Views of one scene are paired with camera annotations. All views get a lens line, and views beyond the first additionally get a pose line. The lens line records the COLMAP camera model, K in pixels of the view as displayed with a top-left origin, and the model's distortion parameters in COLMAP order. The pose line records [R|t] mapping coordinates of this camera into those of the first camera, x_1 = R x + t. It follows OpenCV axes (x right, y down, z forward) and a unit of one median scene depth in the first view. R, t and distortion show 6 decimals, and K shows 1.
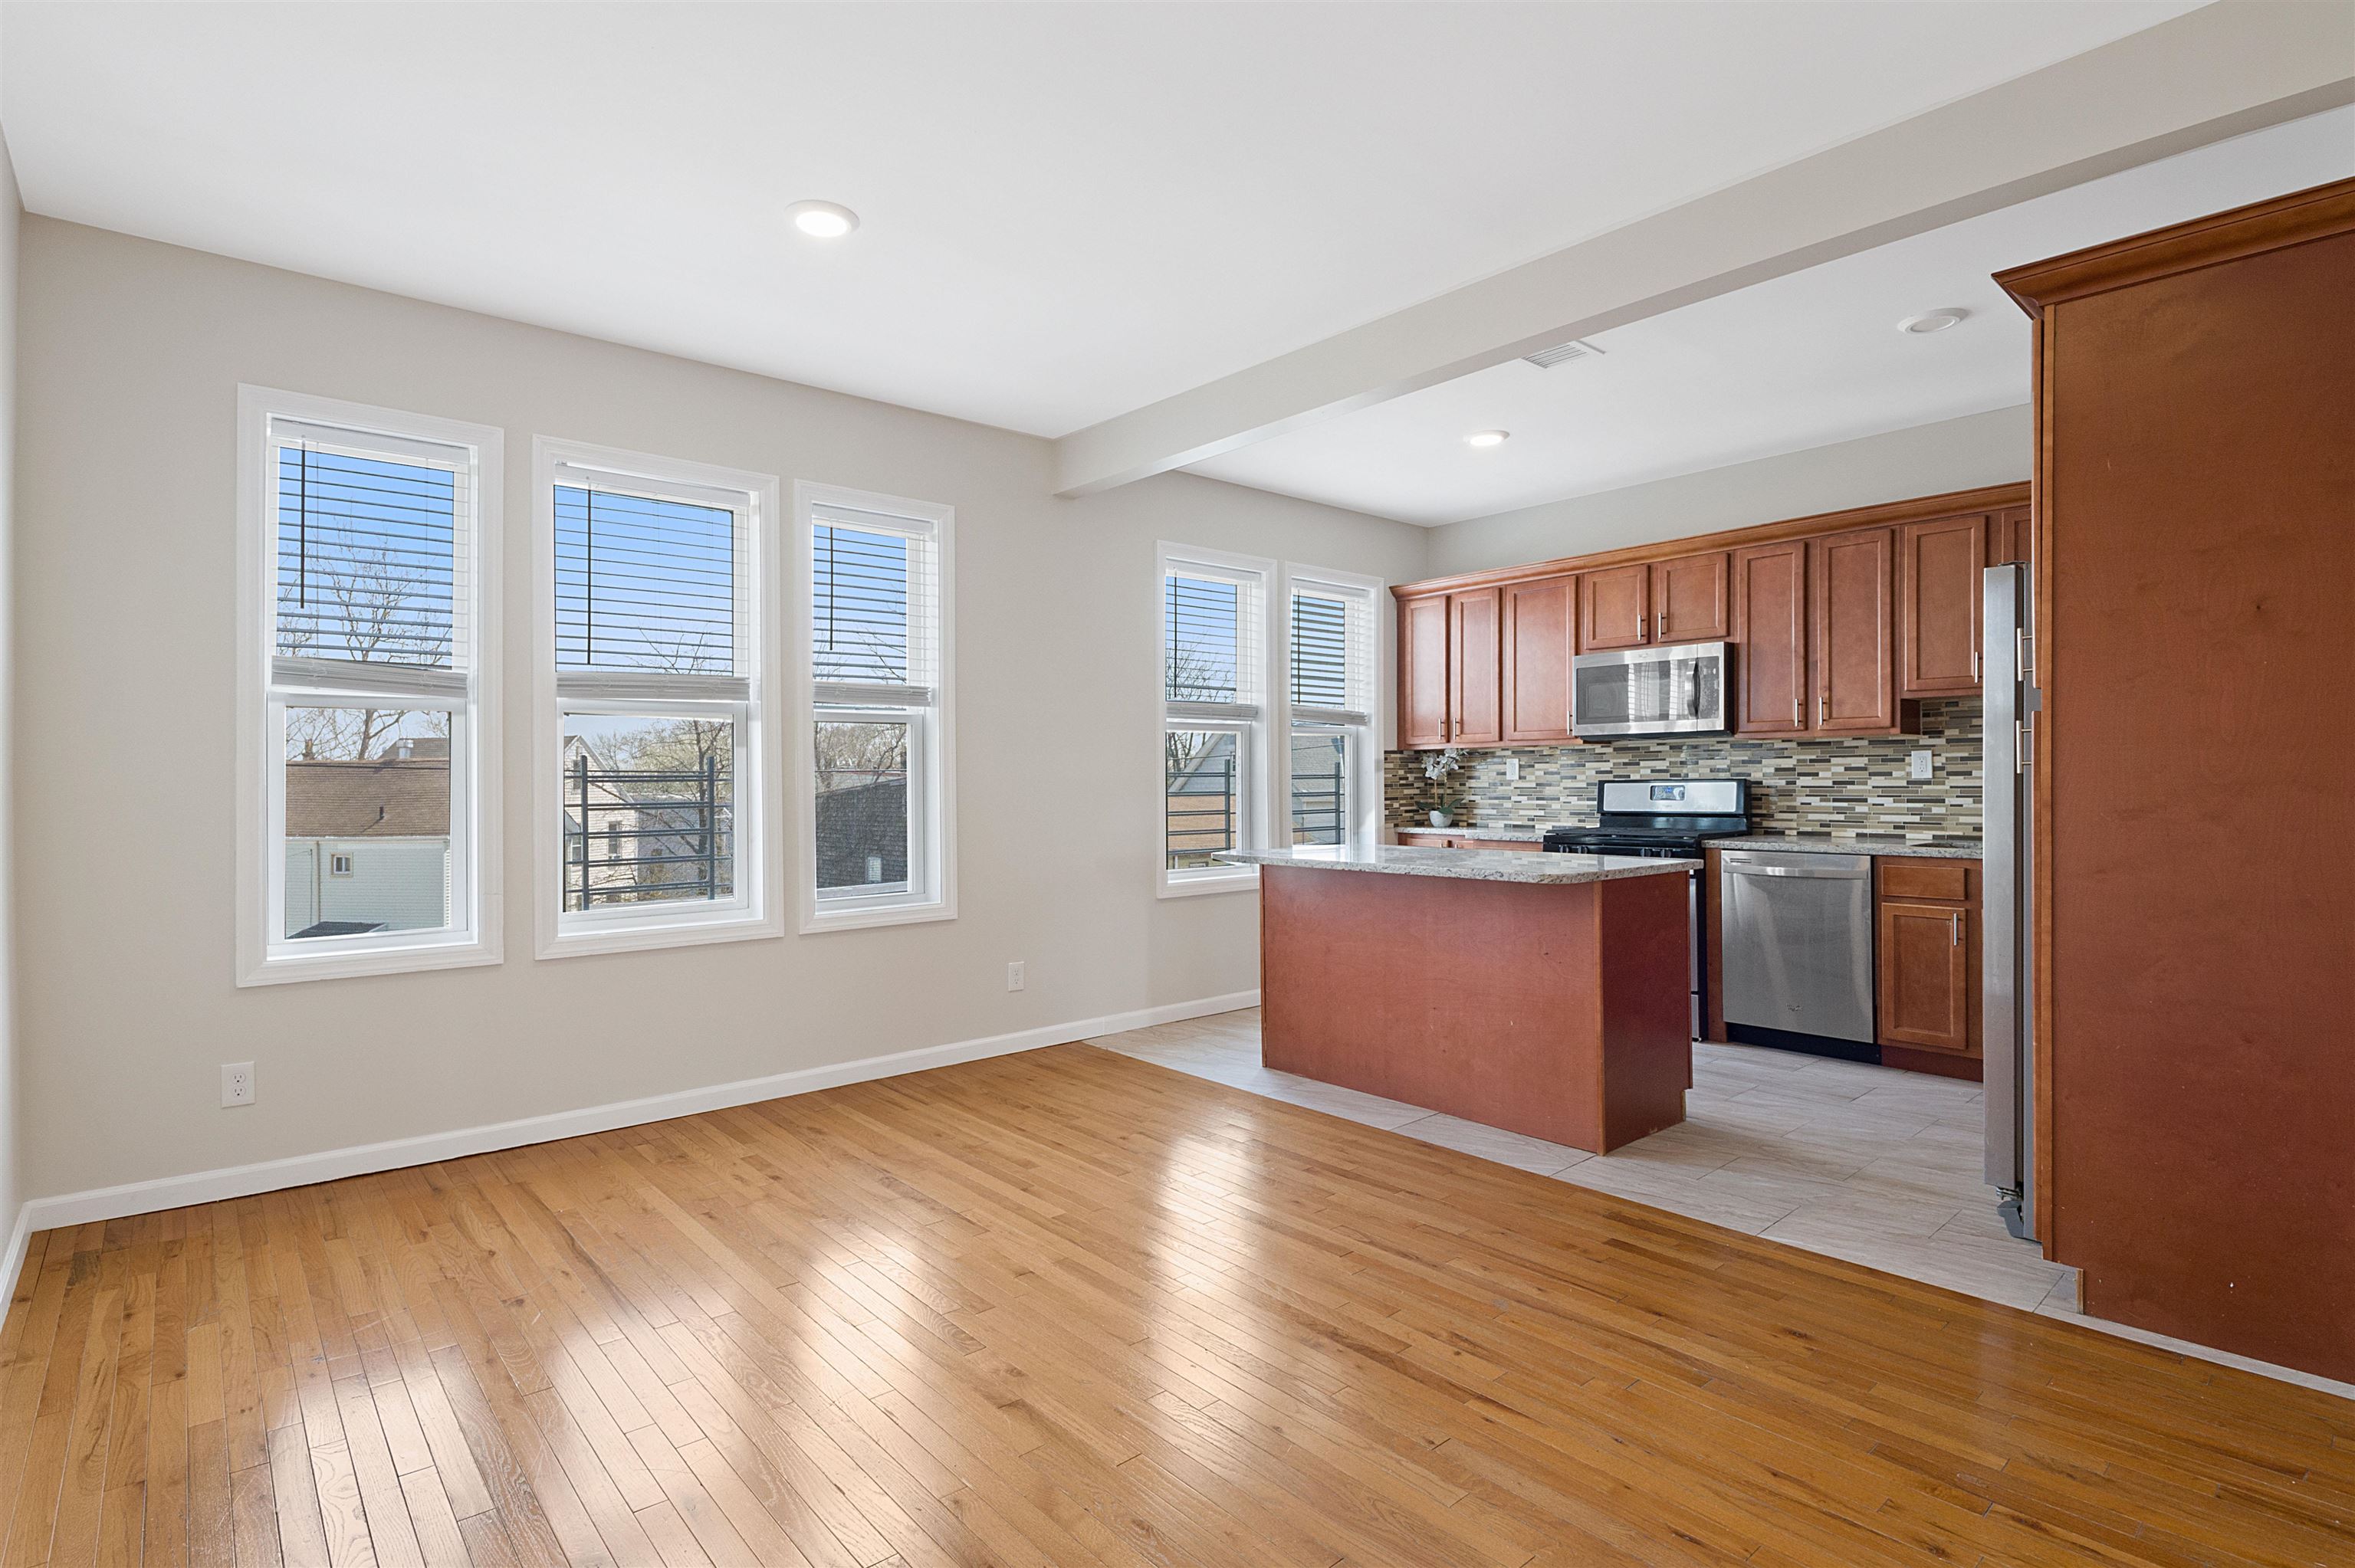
lens RADIAL K [[1130.9, 0, 1161.8], [0, 1130.9, 786.4], [0, 0, 1]] dist [0.005000, -0.016685]
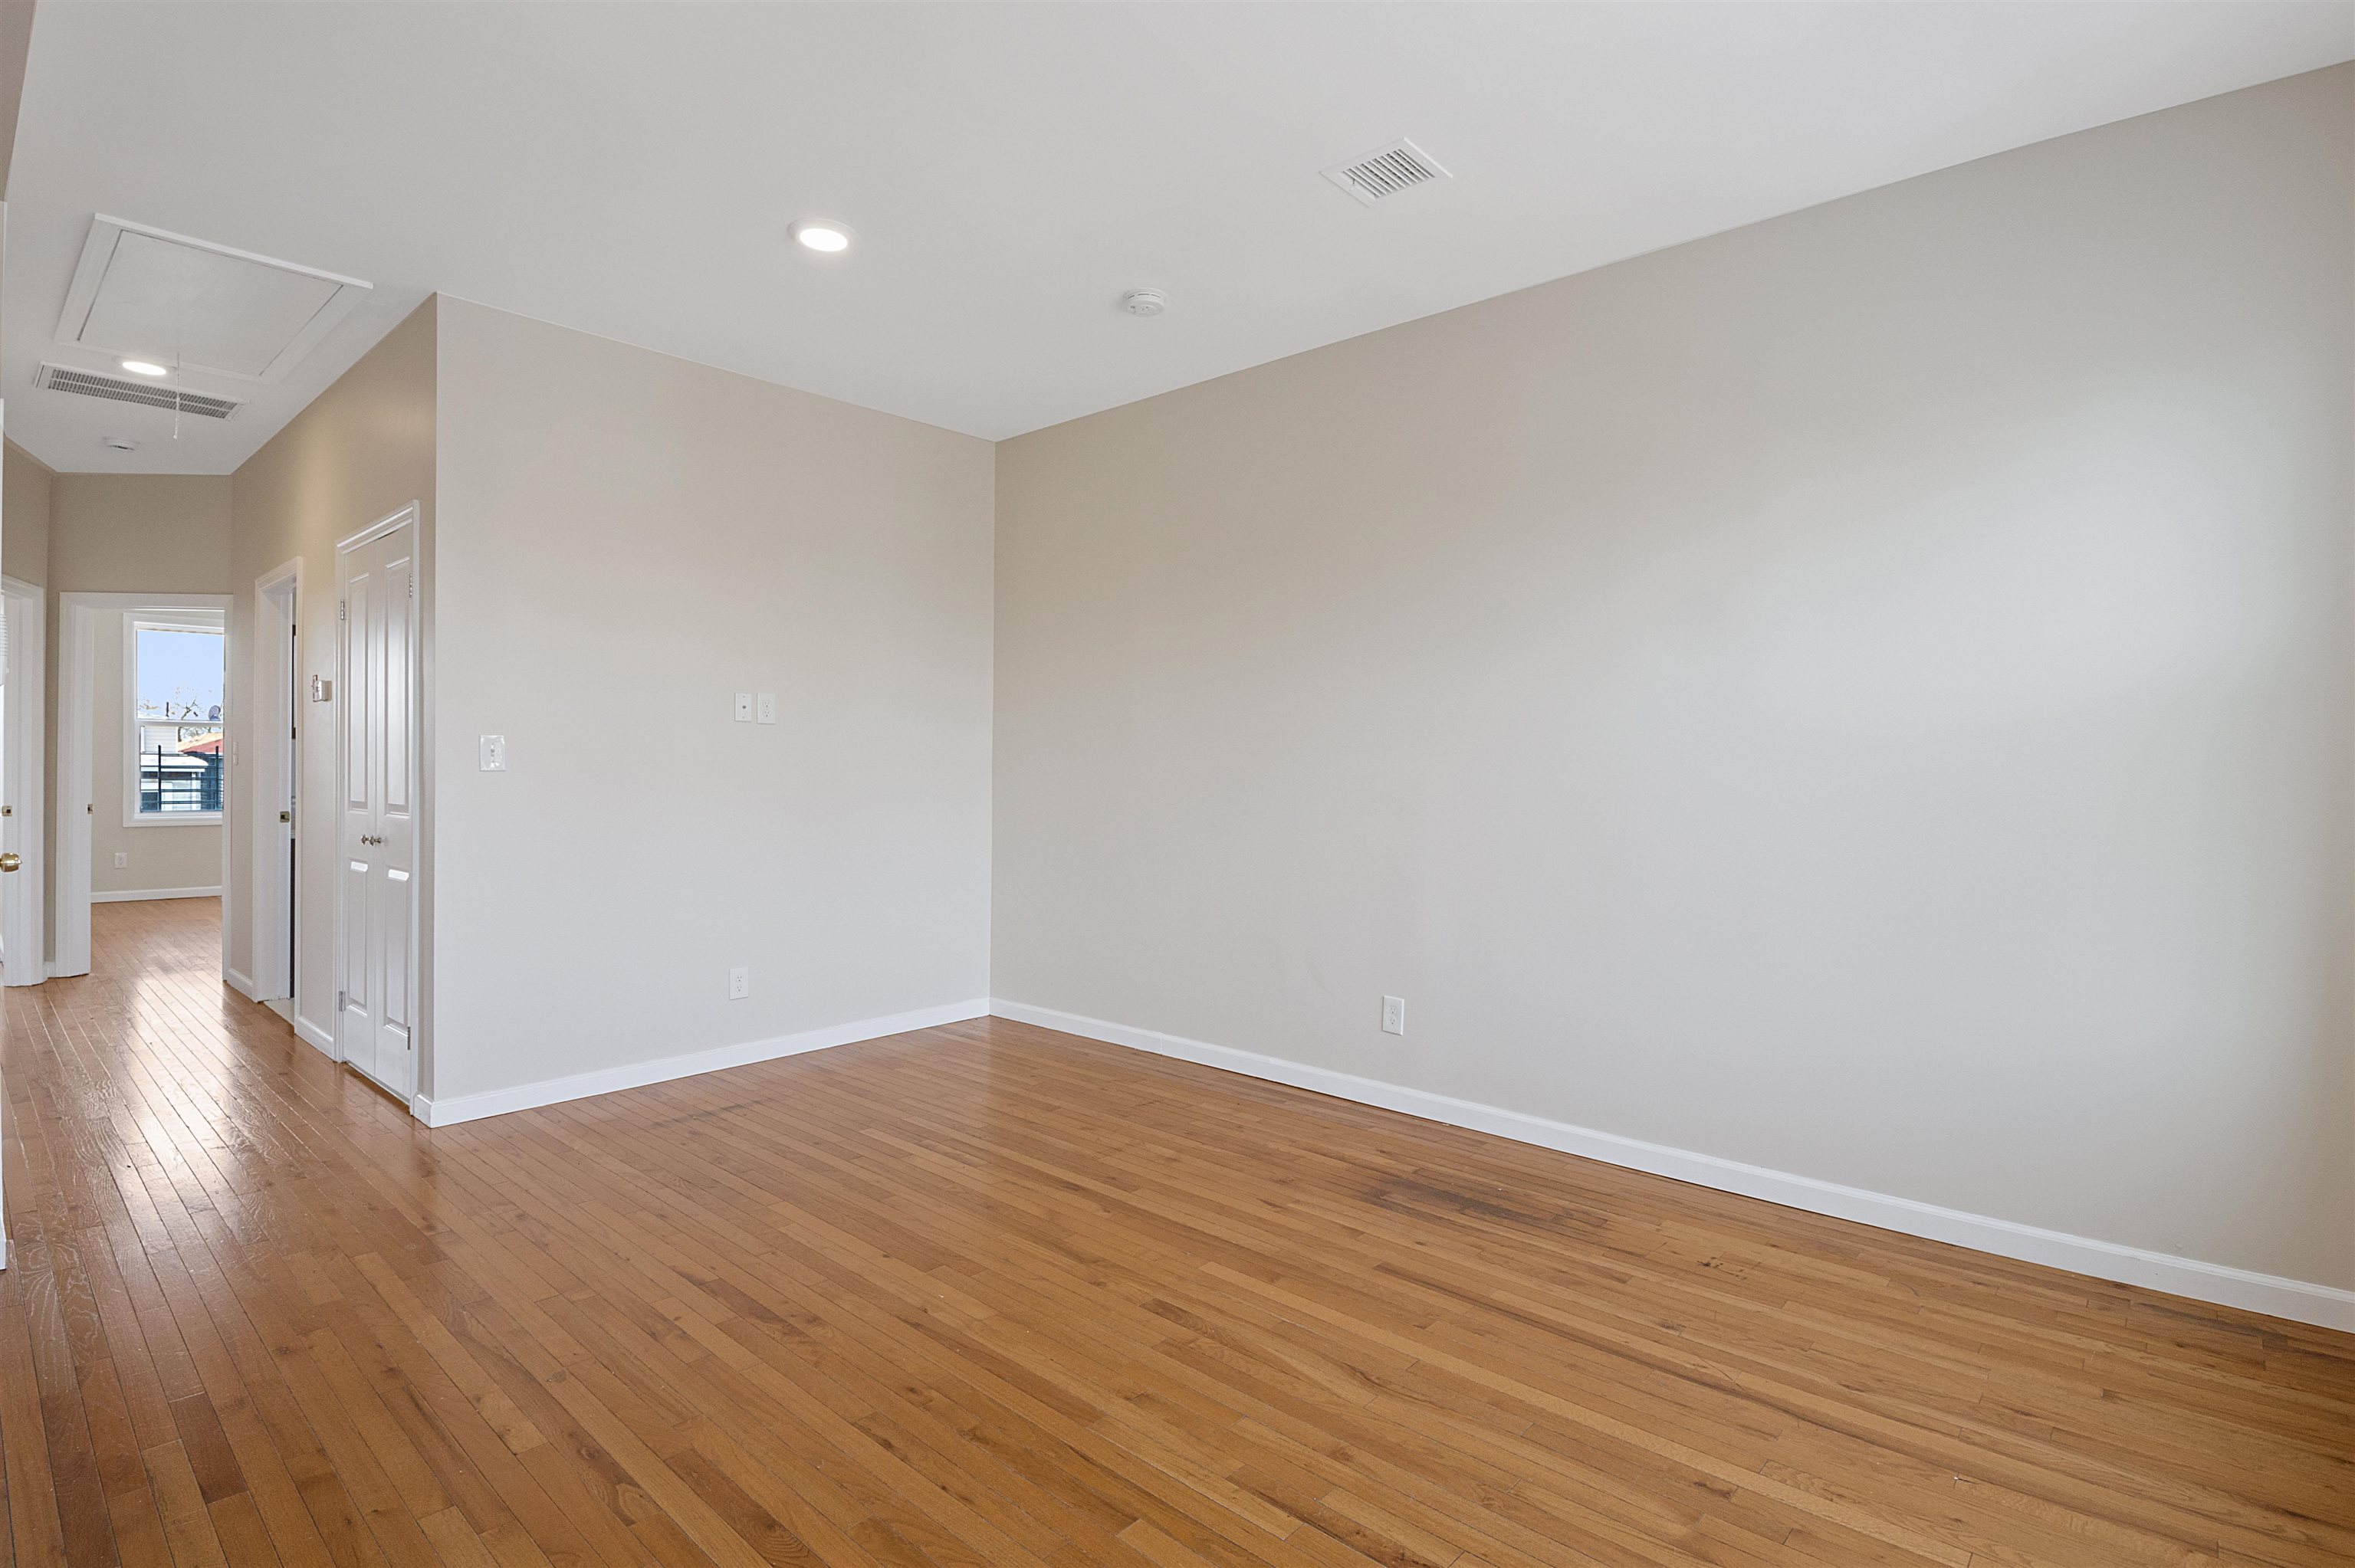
lens RADIAL K [[1130.9, 0, 1153.5], [0, 1130.9, 785.7], [0, 0, 1]] dist [0.005000, -0.016685]
pose [[-0.994514, 0.000357, -0.104607, -0.030324], [-0.001932, 0.999761, 0.021779, -0.003380], [0.104590, 0.021861, -0.994275, 1.020712]]
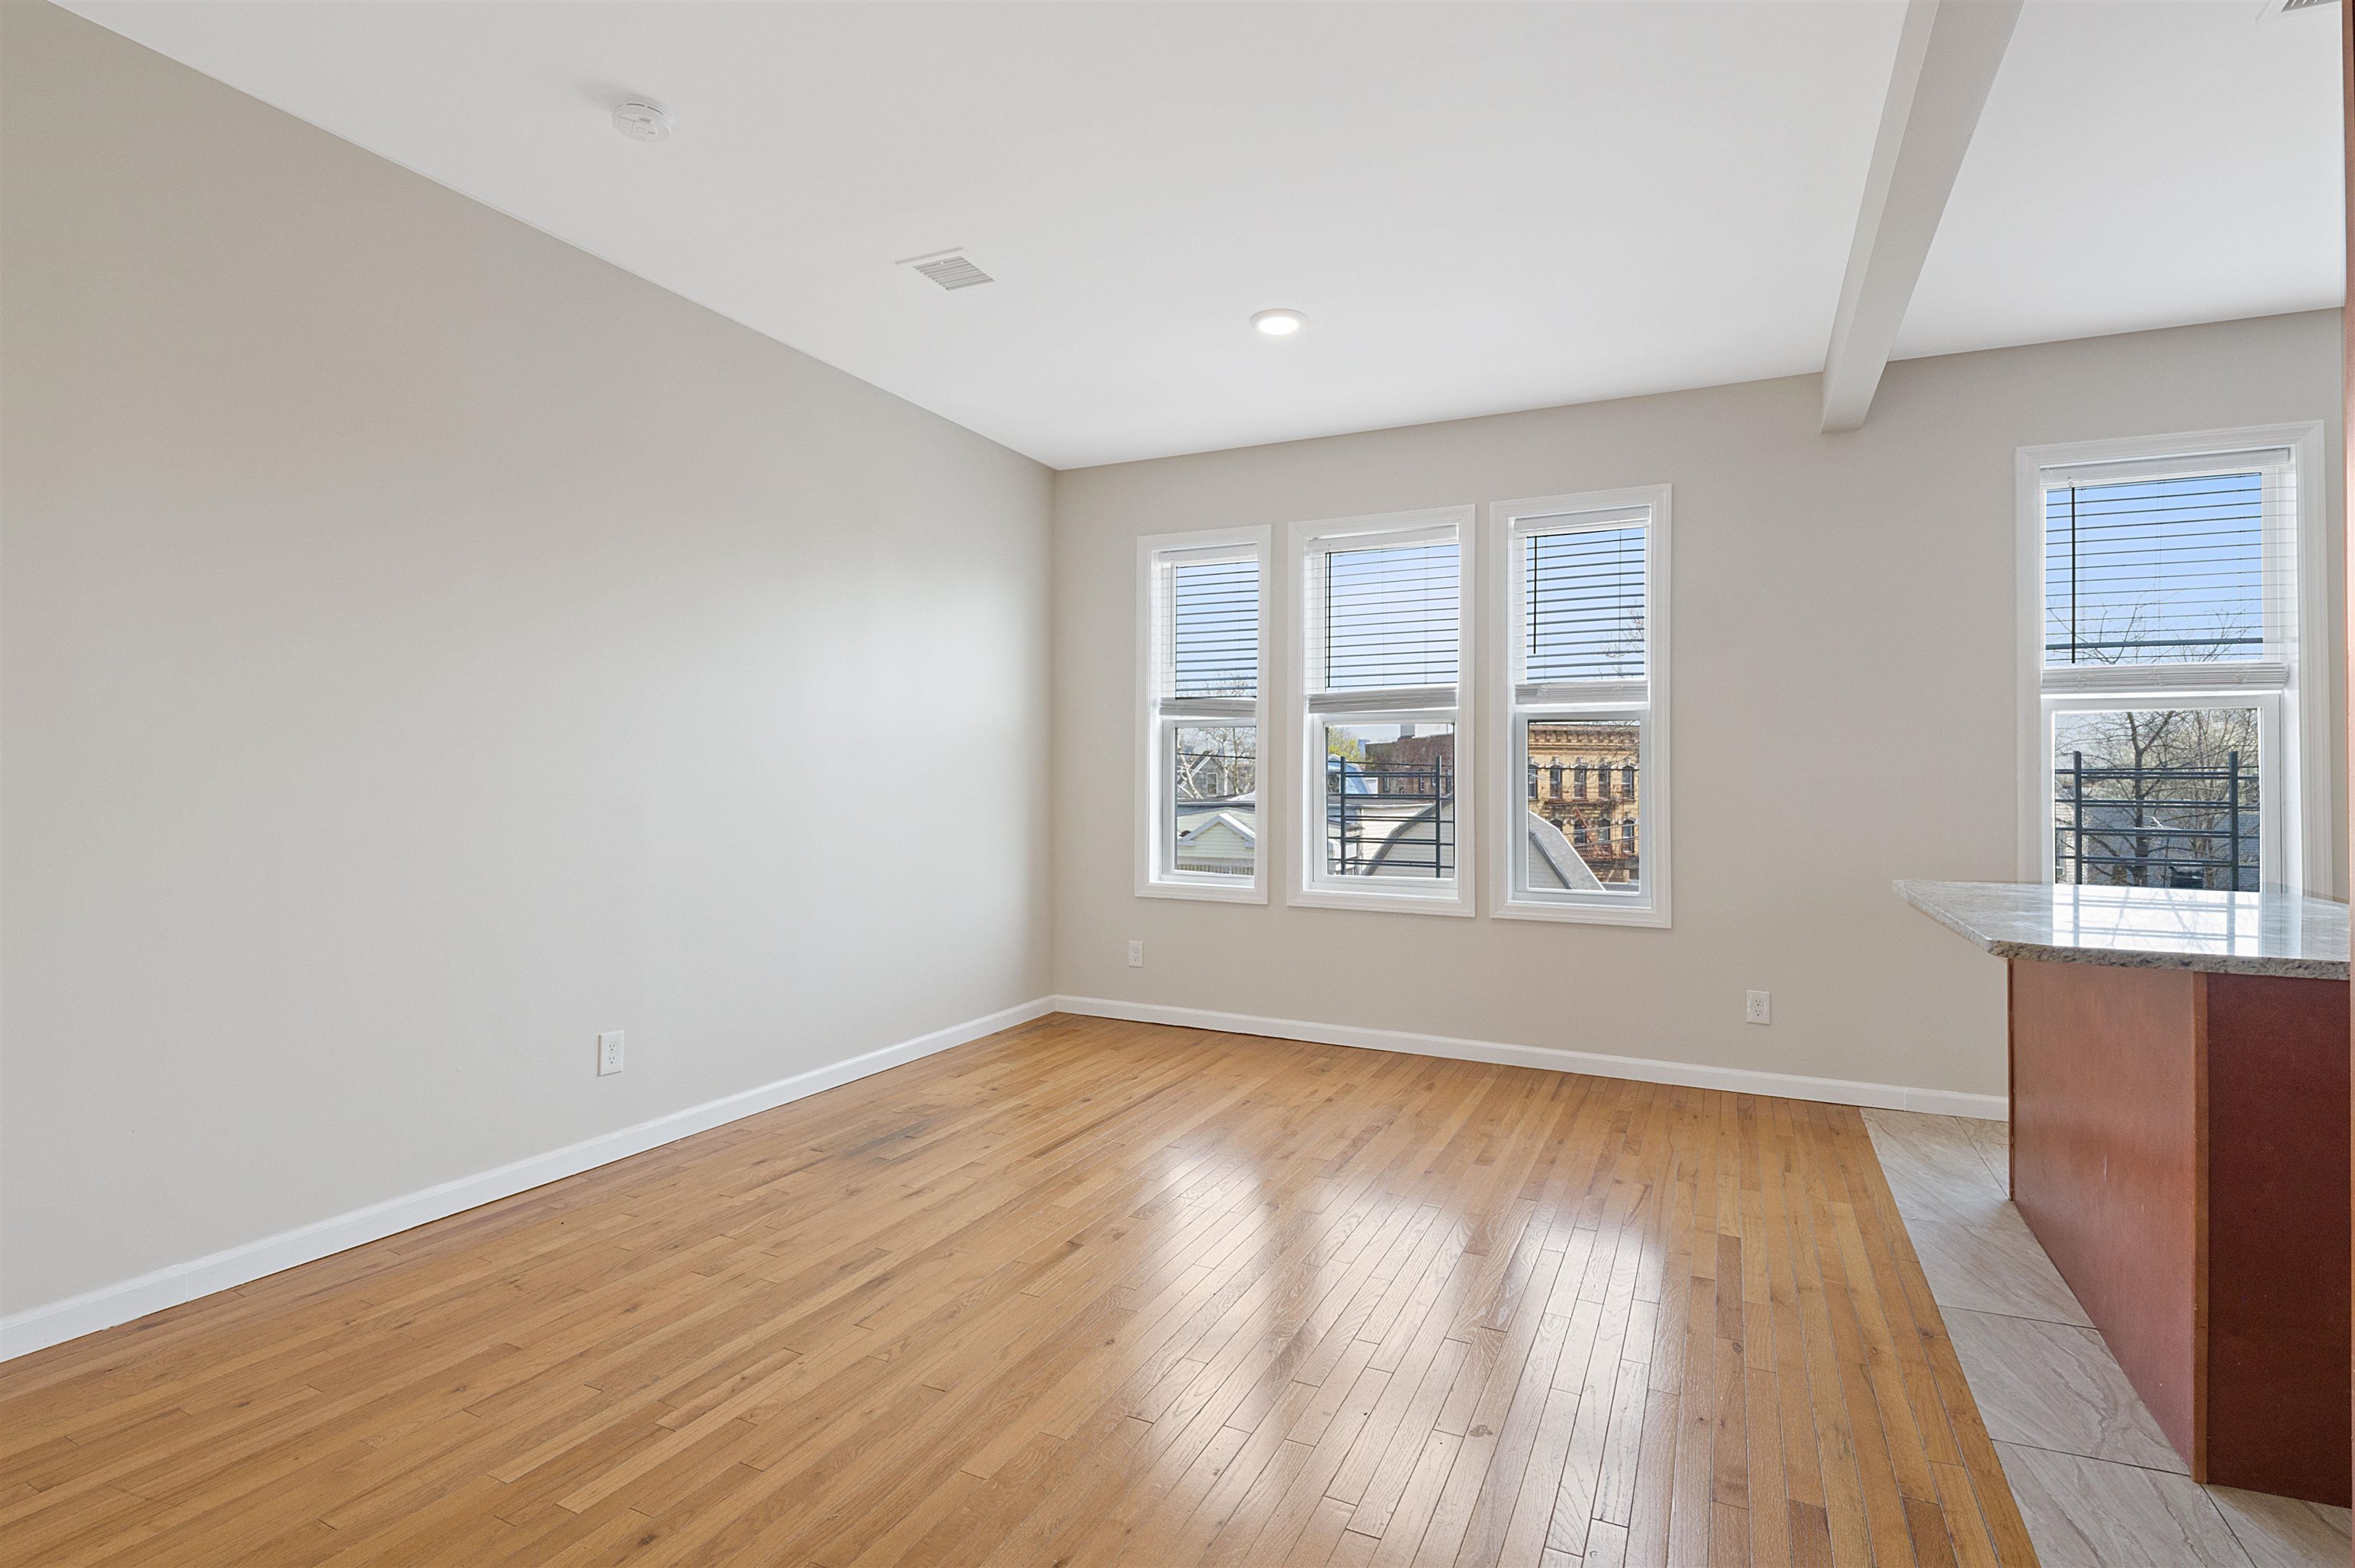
lens RADIAL K [[1130.9, 0, 1177.4], [0, 1130.9, 773.7], [0, 0, 1]] dist [0.005000, -0.016685]
pose [[0.395435, 0.002395, -0.918491, 0.511439], [-0.016708, 0.999850, -0.004586, 0.002313], [0.918342, 0.017160, 0.395416, 0.262621]]
